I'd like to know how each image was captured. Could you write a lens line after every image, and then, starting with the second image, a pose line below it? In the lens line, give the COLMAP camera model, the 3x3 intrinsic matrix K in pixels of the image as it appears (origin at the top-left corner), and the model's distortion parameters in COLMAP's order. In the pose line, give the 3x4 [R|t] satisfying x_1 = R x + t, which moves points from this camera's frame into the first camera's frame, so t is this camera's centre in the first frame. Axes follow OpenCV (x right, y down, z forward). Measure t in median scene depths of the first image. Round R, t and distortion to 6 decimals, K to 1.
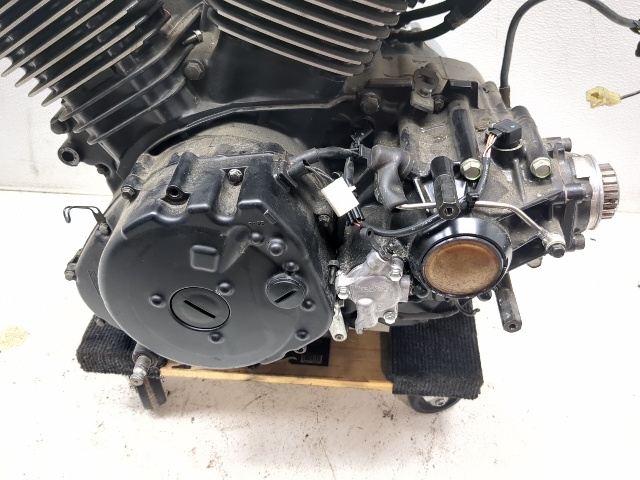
lens RADIAL K [[577.9, 0, 321.2], [0, 577.9, 241.7], [0, 0, 1]] dist [0.007680, -0.014835]
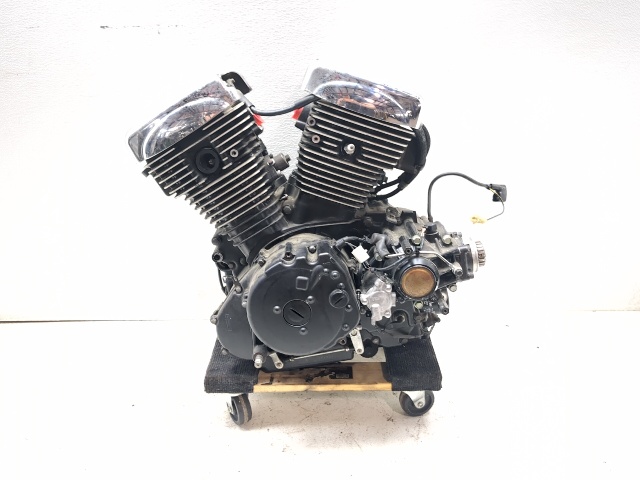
lens RADIAL K [[577.9, 0, 321.2], [0, 577.9, 241.7], [0, 0, 1]] dist [0.007680, -0.014835]
pose [[0.996537, -0.045146, 0.069829, -0.253972], [0.066973, 0.933508, -0.352247, 0.606363], [-0.049283, 0.355704, 0.933298, -1.023841]]
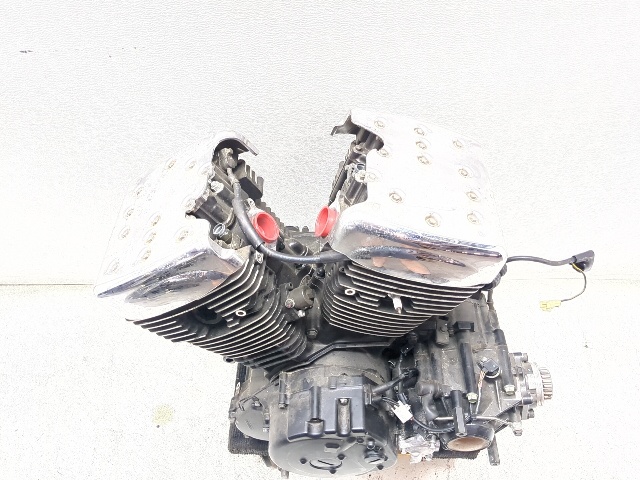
lens RADIAL K [[577.9, 0, 321.2], [0, 577.9, 241.7], [0, 0, 1]] dist [0.007680, -0.014835]
pose [[0.997860, -0.065217, 0.004665, -0.185857], [0.063283, 0.981273, 0.181928, -0.900070], [-0.016442, -0.181244, 0.983301, -0.675610]]
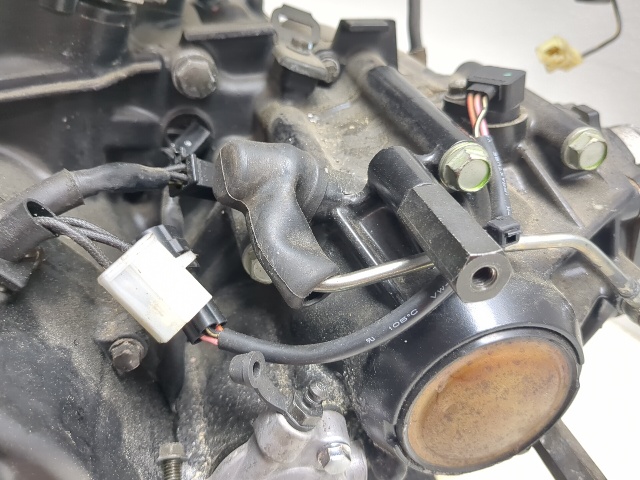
lens RADIAL K [[577.9, 0, 321.2], [0, 577.9, 241.7], [0, 0, 1]] dist [0.007680, -0.014835]
pose [[0.945061, -0.157571, 0.286411, 0.028190], [0.187464, 0.979012, -0.079957, -0.053187], [-0.267800, 0.129256, 0.954765, 0.572740]]
